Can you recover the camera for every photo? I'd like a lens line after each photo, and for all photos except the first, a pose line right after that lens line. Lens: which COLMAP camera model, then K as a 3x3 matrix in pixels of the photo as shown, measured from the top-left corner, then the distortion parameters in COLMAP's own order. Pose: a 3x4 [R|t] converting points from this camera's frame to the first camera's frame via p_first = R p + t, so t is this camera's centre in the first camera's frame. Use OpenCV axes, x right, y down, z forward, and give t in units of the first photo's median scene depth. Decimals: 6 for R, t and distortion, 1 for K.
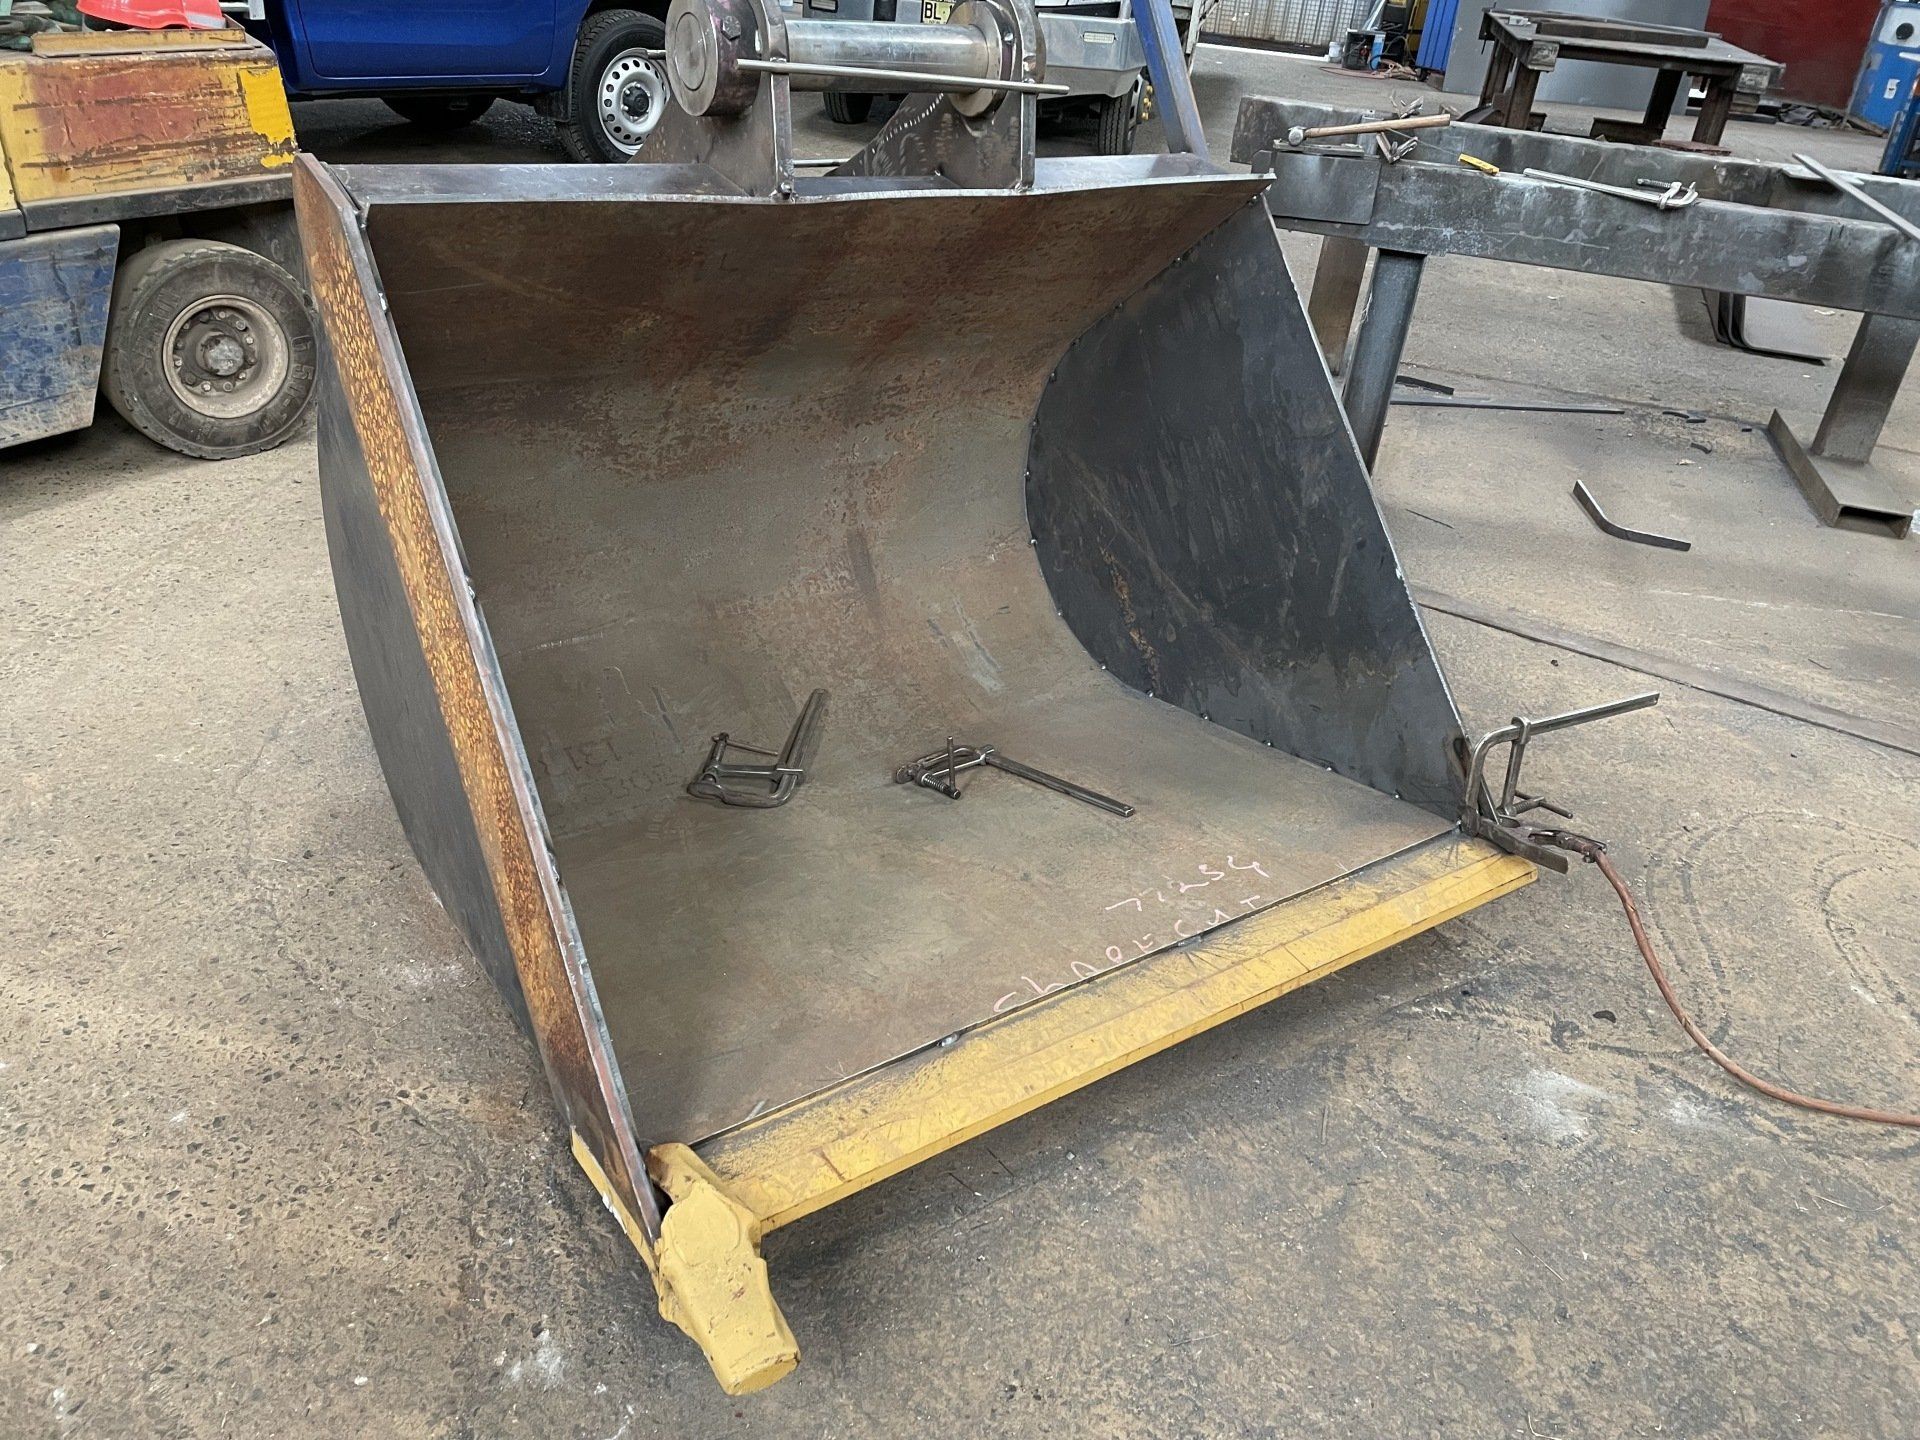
lens RADIAL K [[1454.9, 0, 971.9], [0, 1454.9, 688.3], [0, 0, 1]] dist [0.085996, -0.107817]
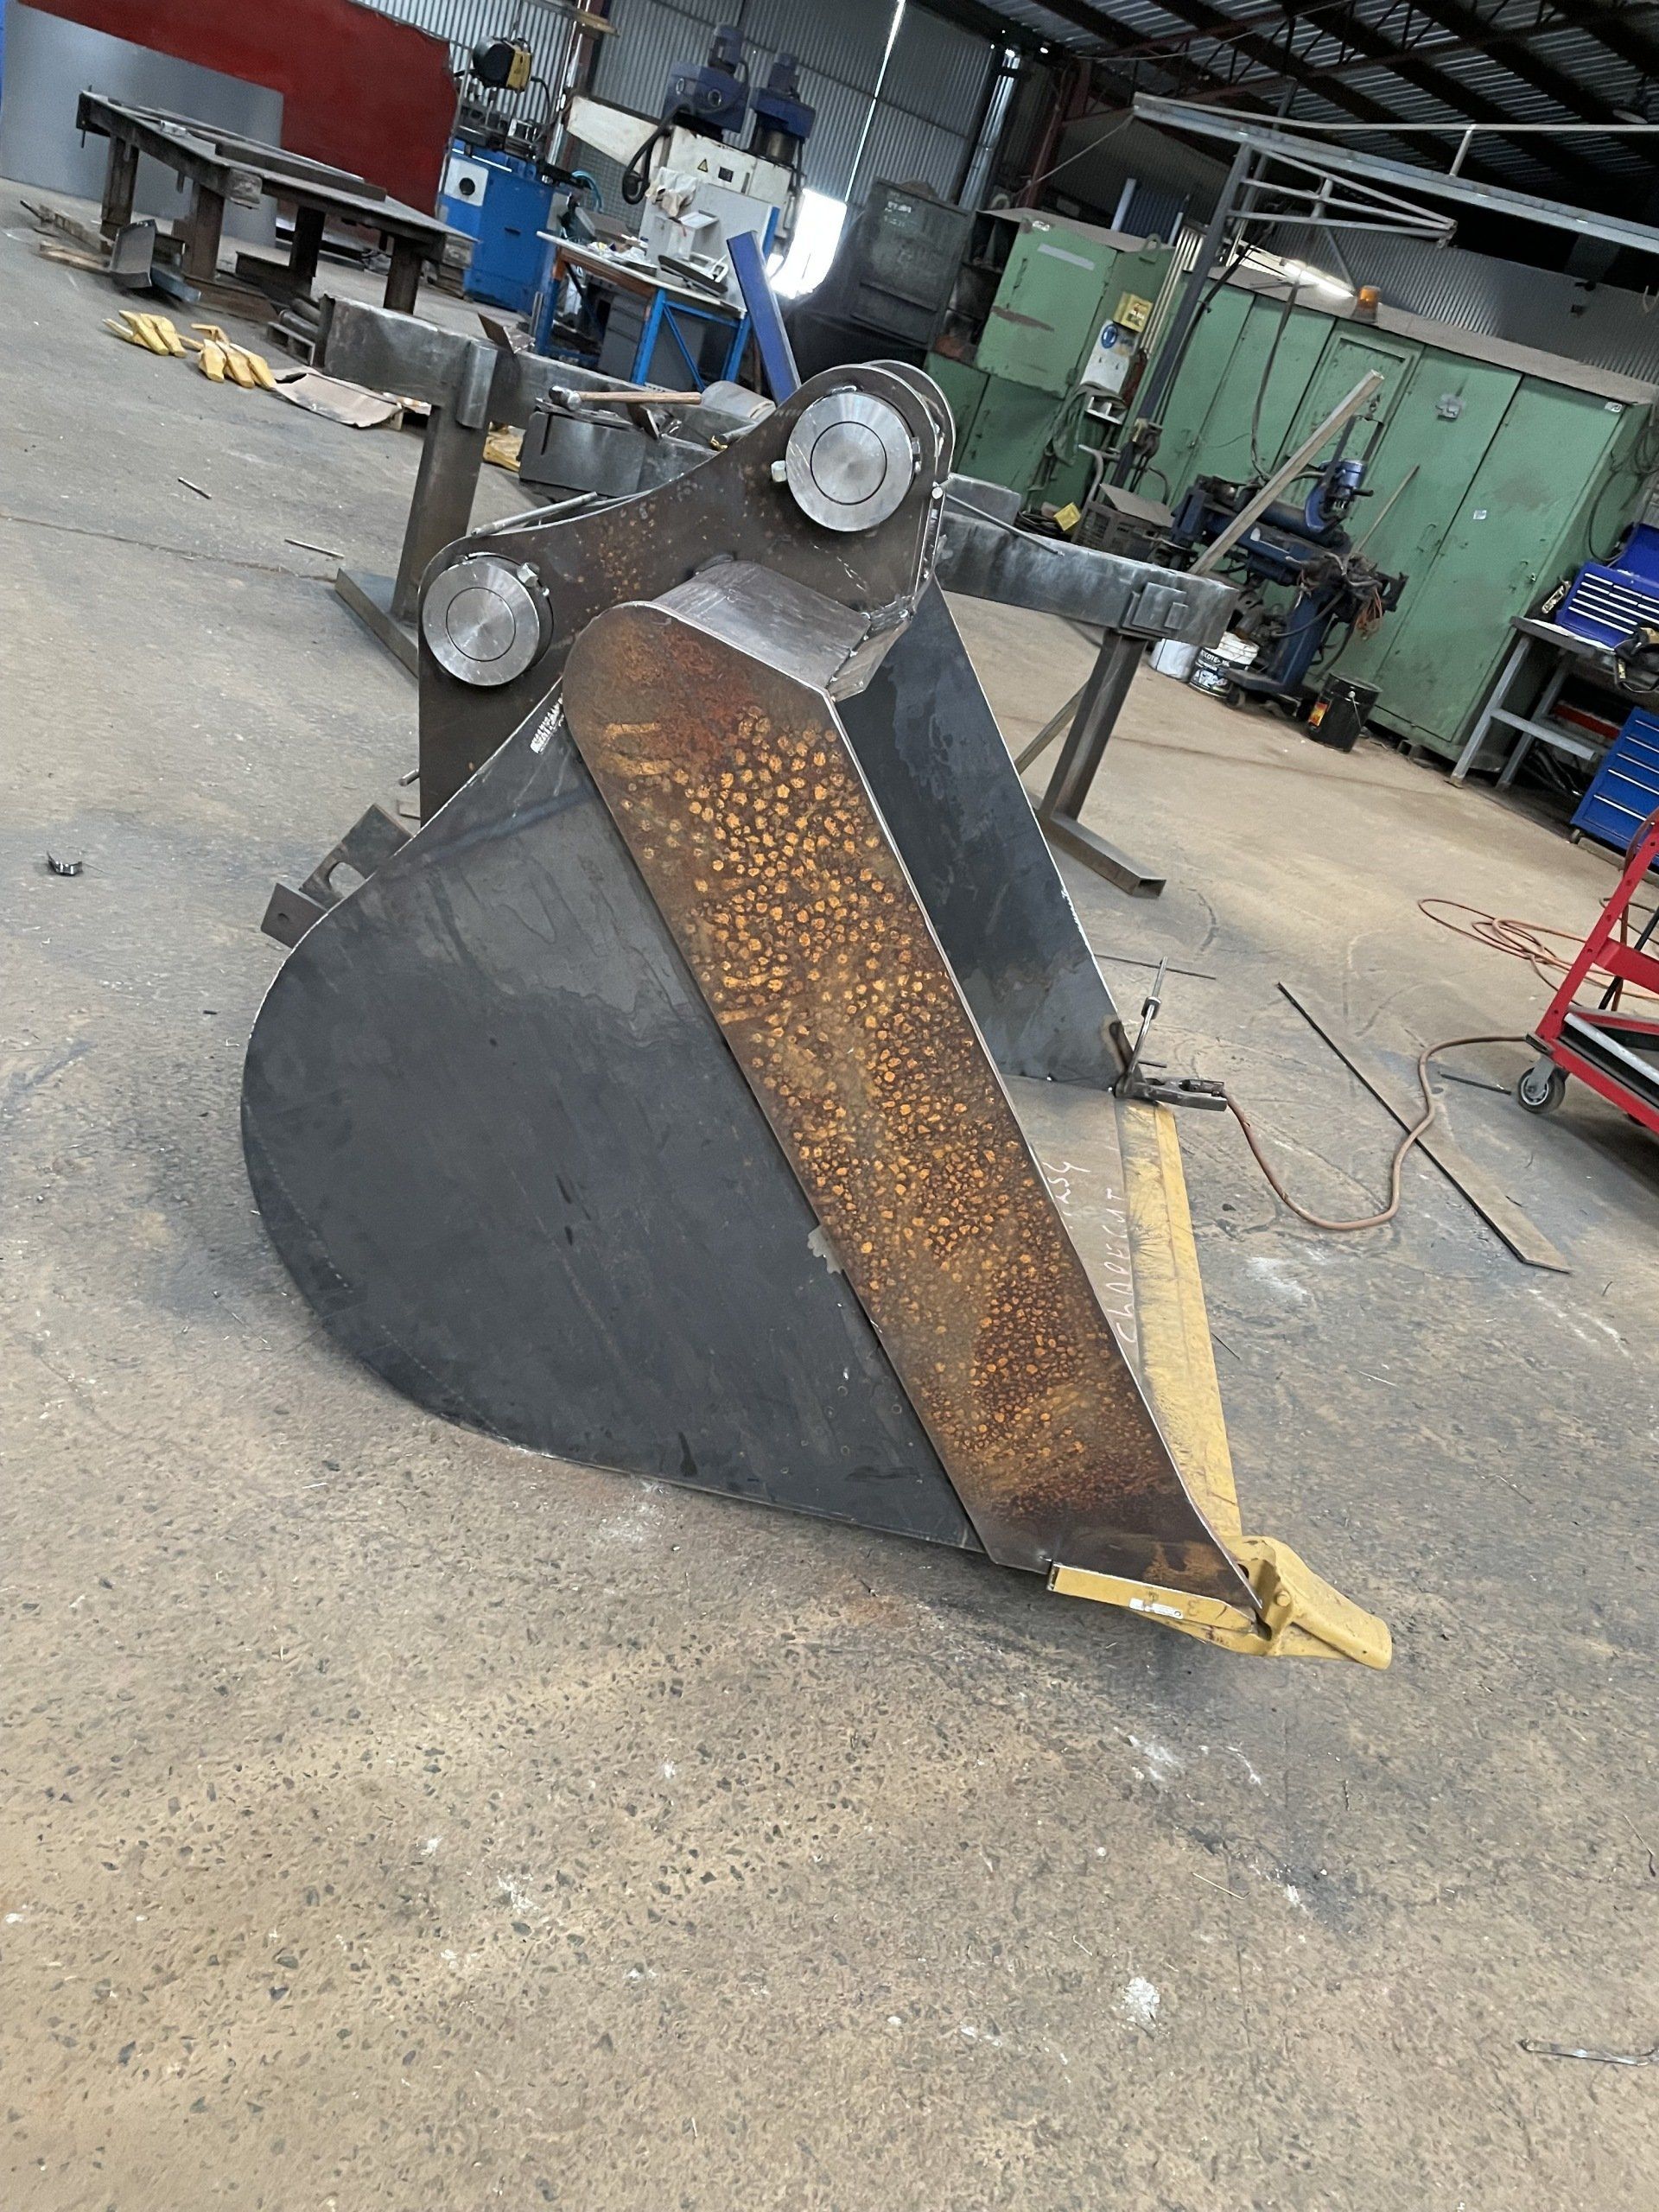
lens RADIAL K [[1676.2, 0, 823.0], [0, 1676.2, 1091.5], [0, 0, 1]] dist [0.085996, -0.107817]
pose [[0.667762, -0.219822, 0.711177, -0.846242], [0.127772, 0.975070, 0.181418, -0.197039], [-0.733327, -0.030275, 0.679202, 0.228375]]
